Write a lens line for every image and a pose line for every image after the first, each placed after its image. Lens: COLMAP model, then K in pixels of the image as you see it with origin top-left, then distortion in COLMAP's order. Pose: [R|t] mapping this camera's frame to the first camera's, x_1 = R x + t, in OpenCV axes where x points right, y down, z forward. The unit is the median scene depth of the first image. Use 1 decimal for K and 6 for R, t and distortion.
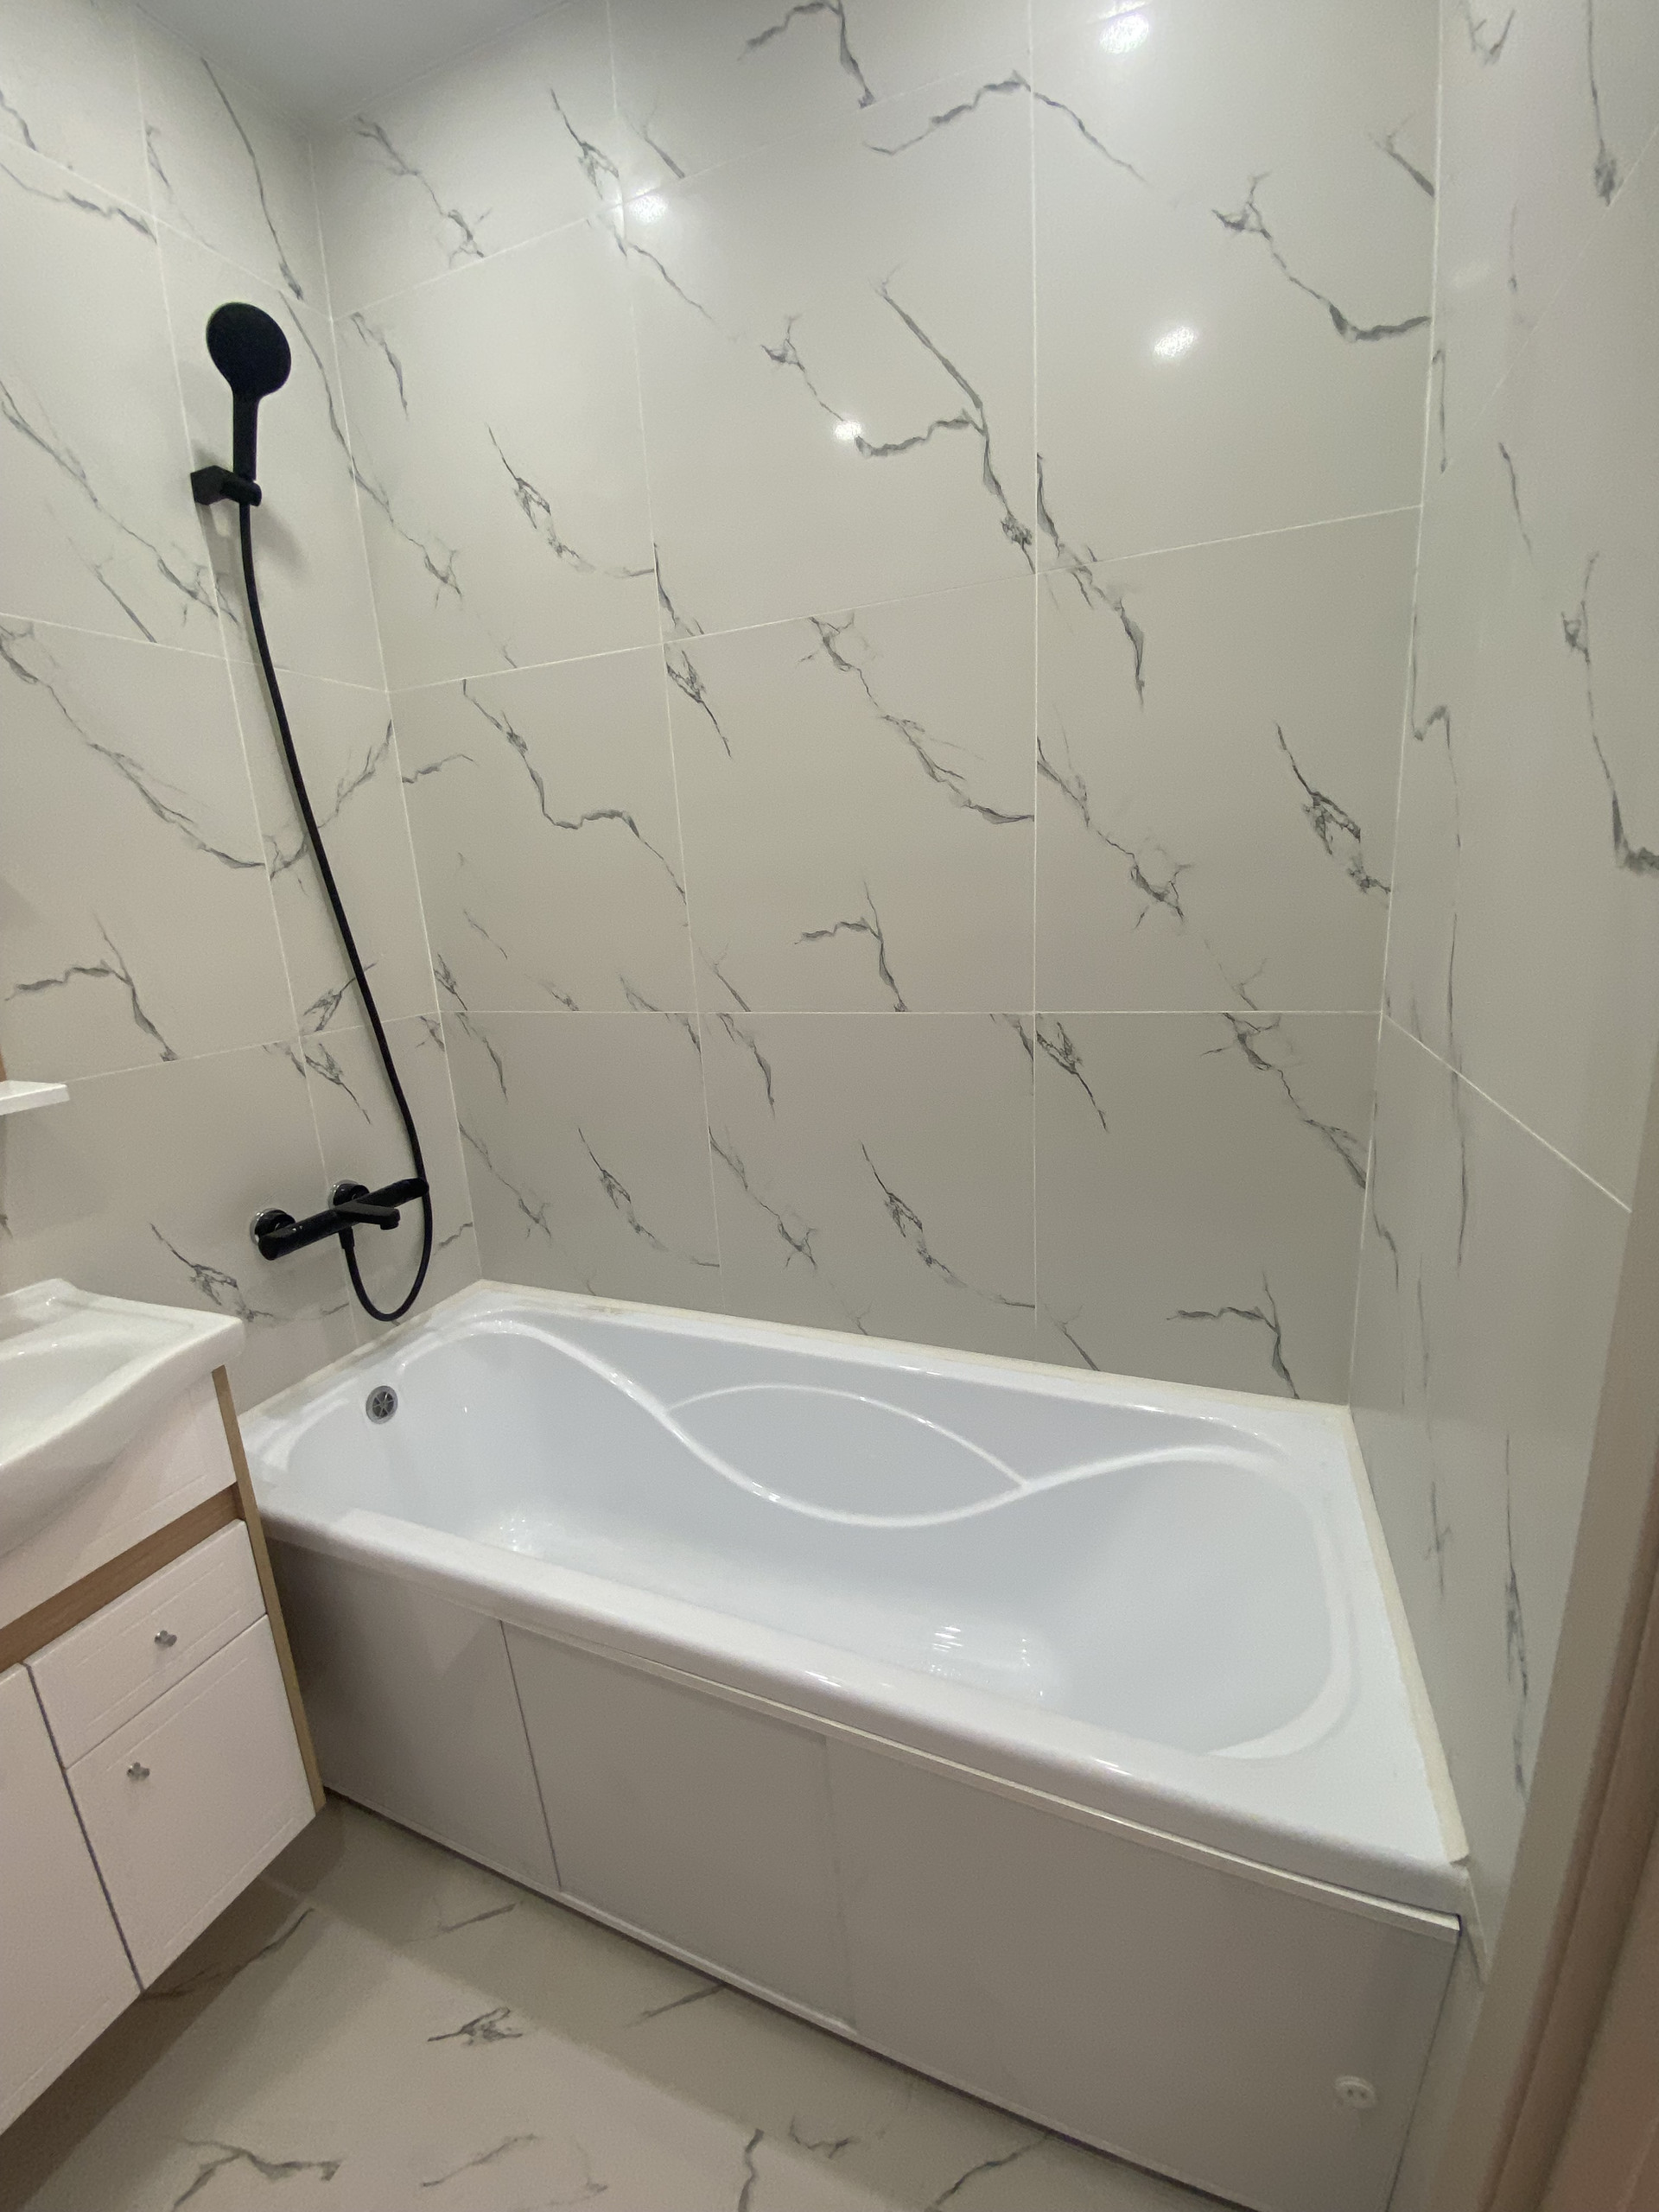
lens RADIAL K [[897.5, 0, 831.0], [0, 897.5, 1104.3], [0, 0, 1]] dist [0.019189, -0.018719]
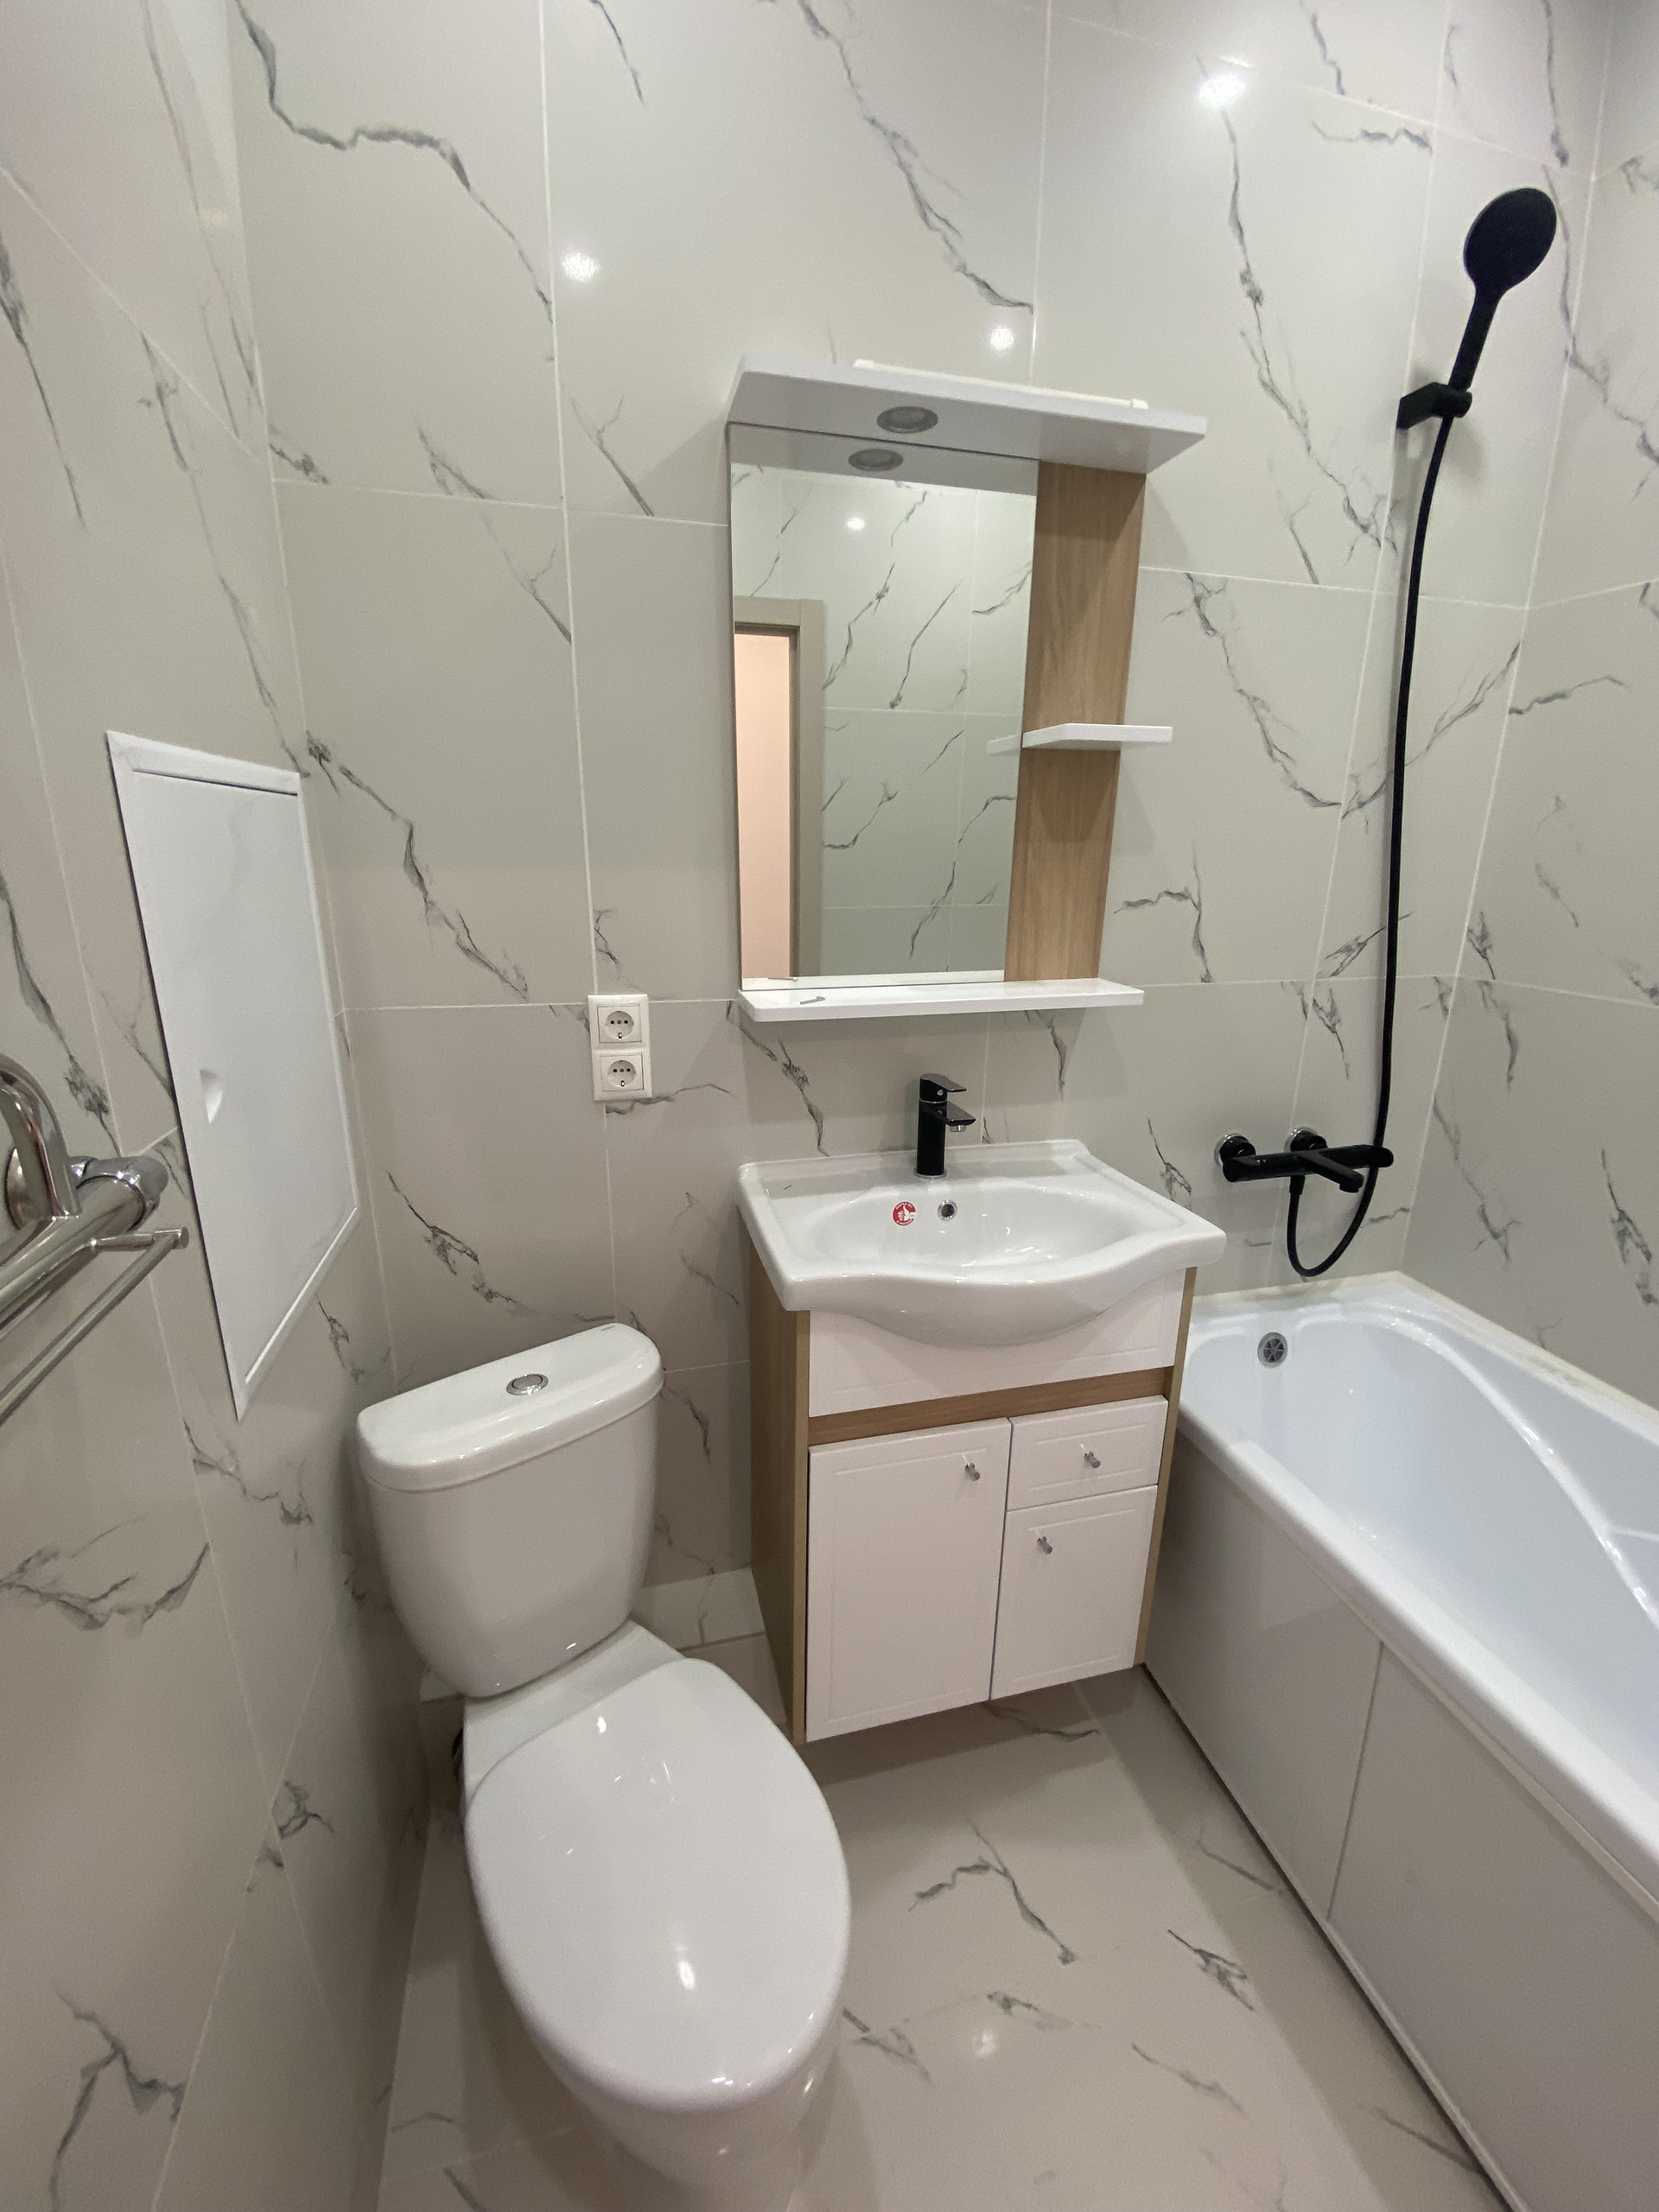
lens RADIAL K [[897.5, 0, 826.9], [0, 897.5, 1102.5], [0, 0, 1]] dist [0.019189, -0.018719]
pose [[0.600097, 0.278788, -0.749774, -0.139766], [-0.229290, 0.957921, 0.172667, 0.009222], [0.766362, 0.068299, 0.638768, -0.053808]]
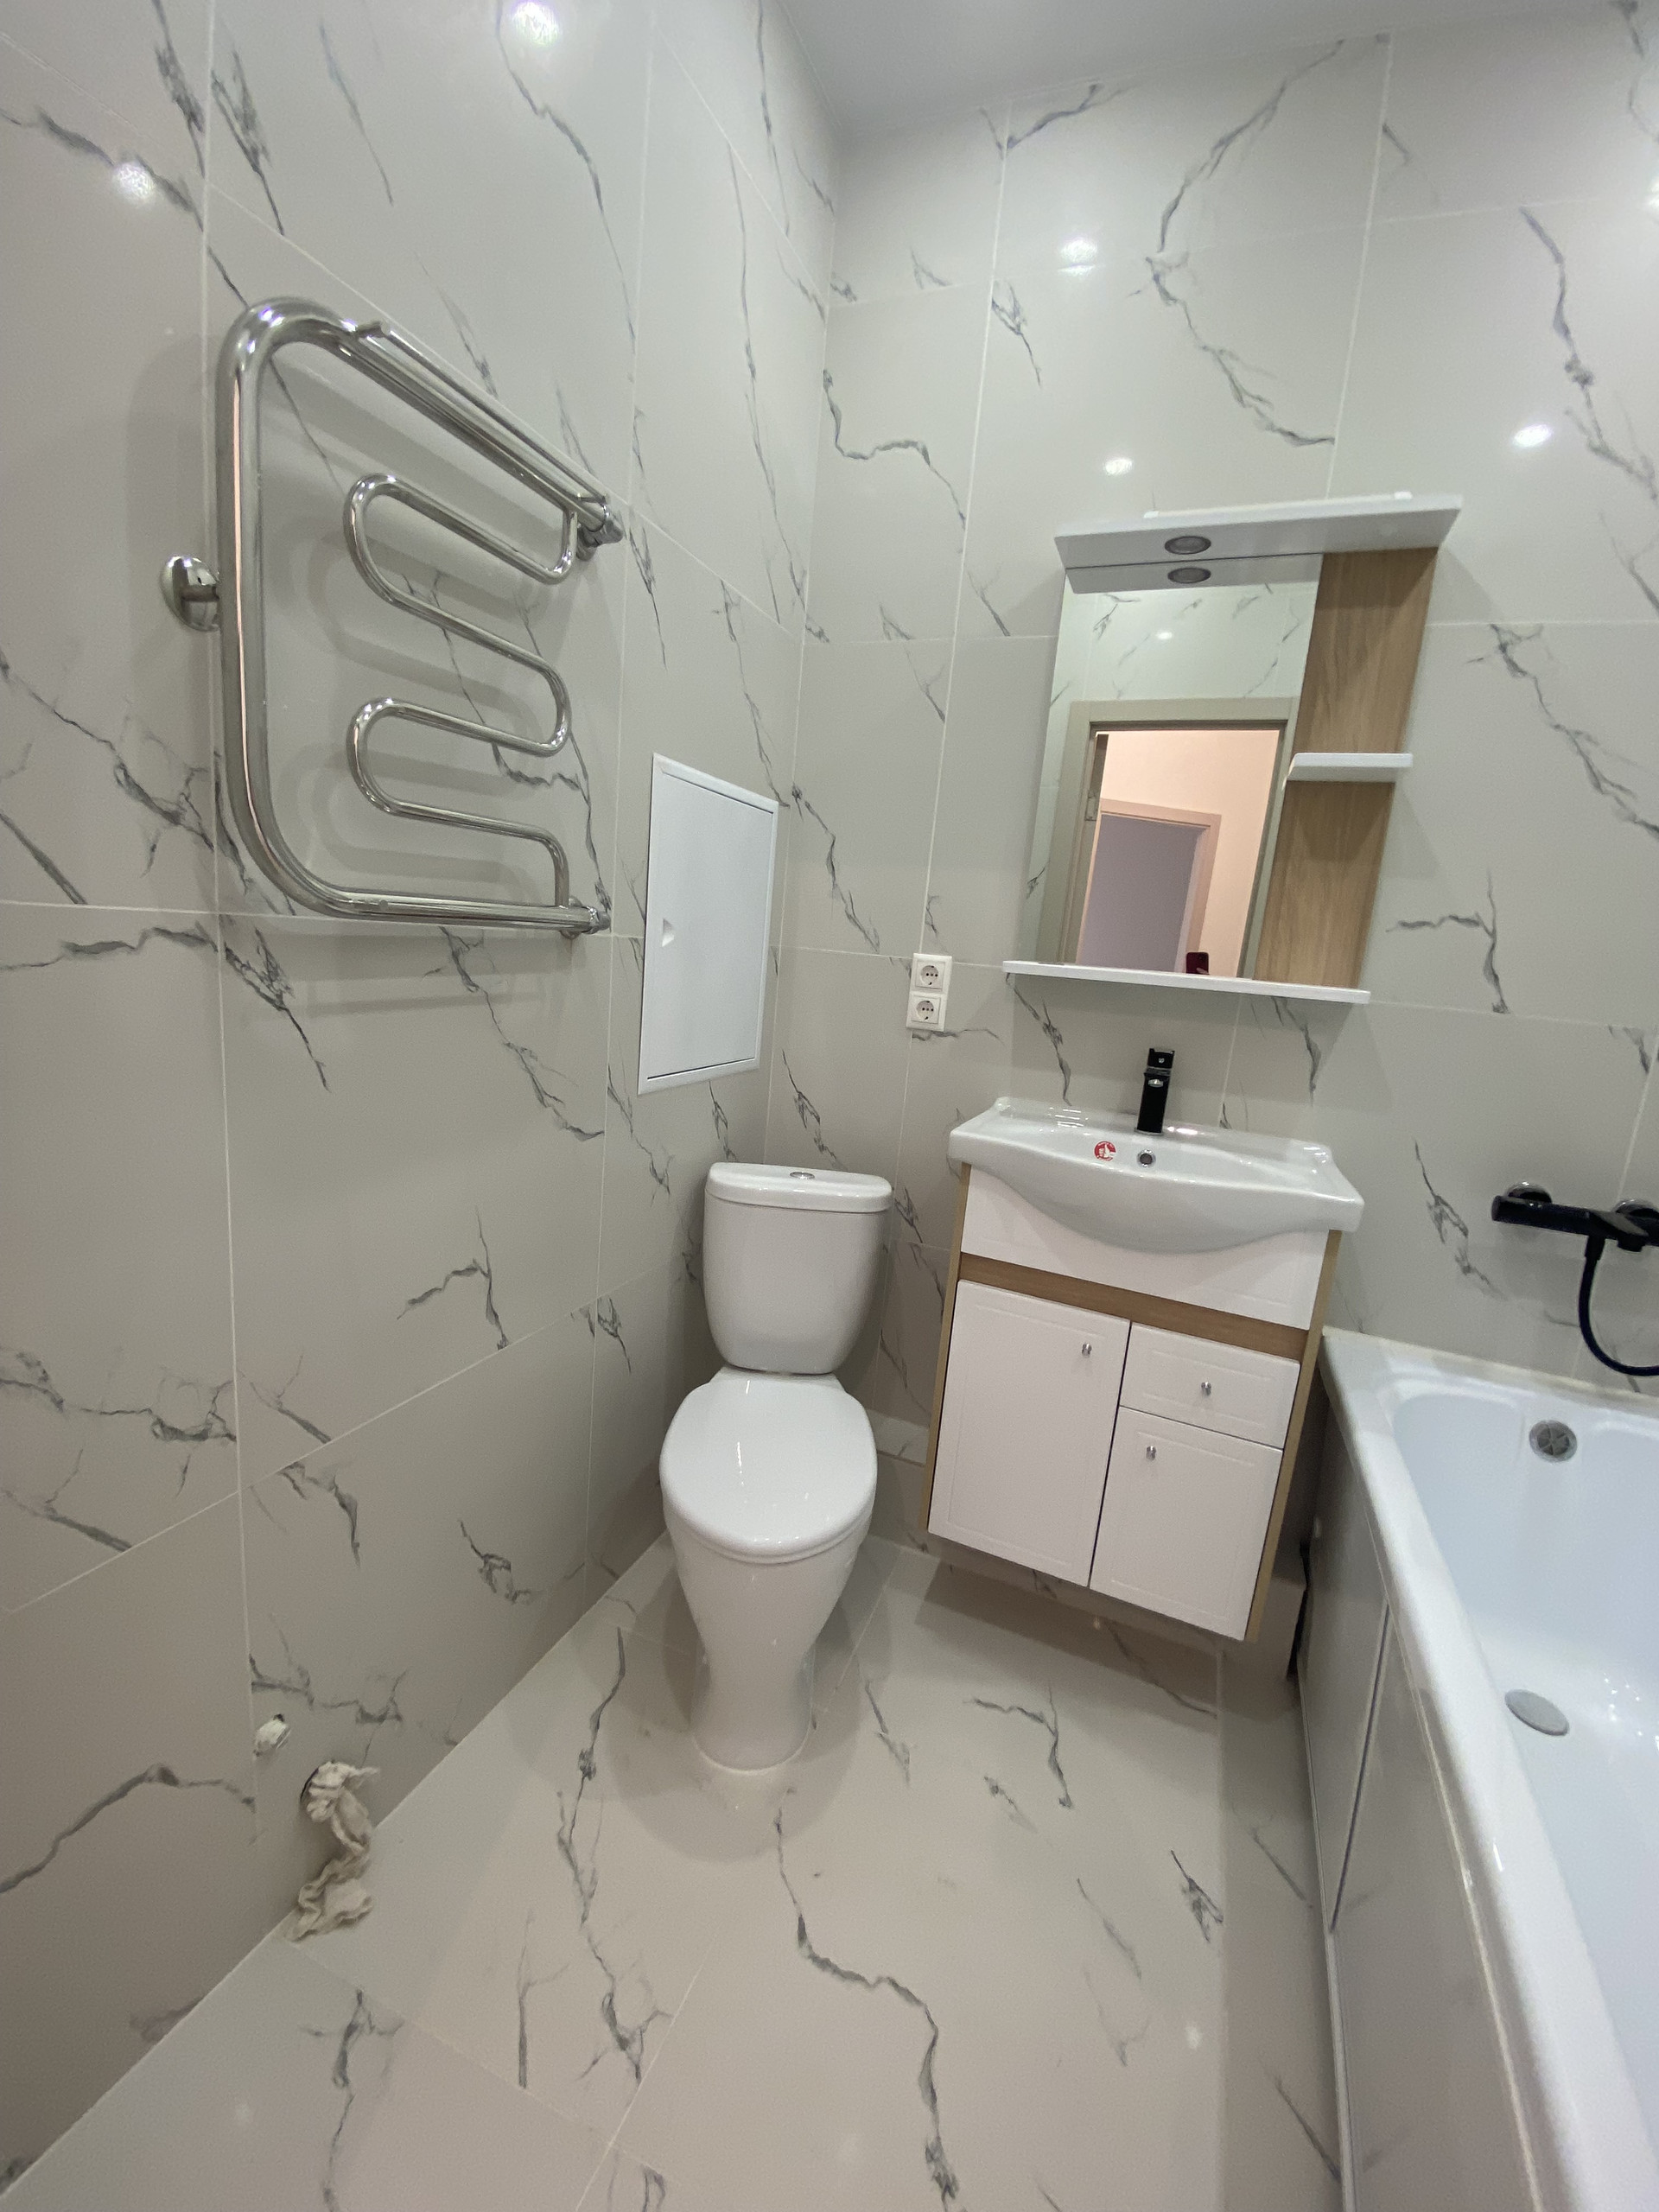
lens RADIAL K [[897.5, 0, 833.5], [0, 897.5, 1104.9], [0, 0, 1]] dist [0.019189, -0.018719]
pose [[-0.000722, 0.236028, -0.971746, 0.340440], [-0.319161, 0.920870, 0.223908, 0.065048], [0.947700, 0.310305, 0.074666, 0.187373]]
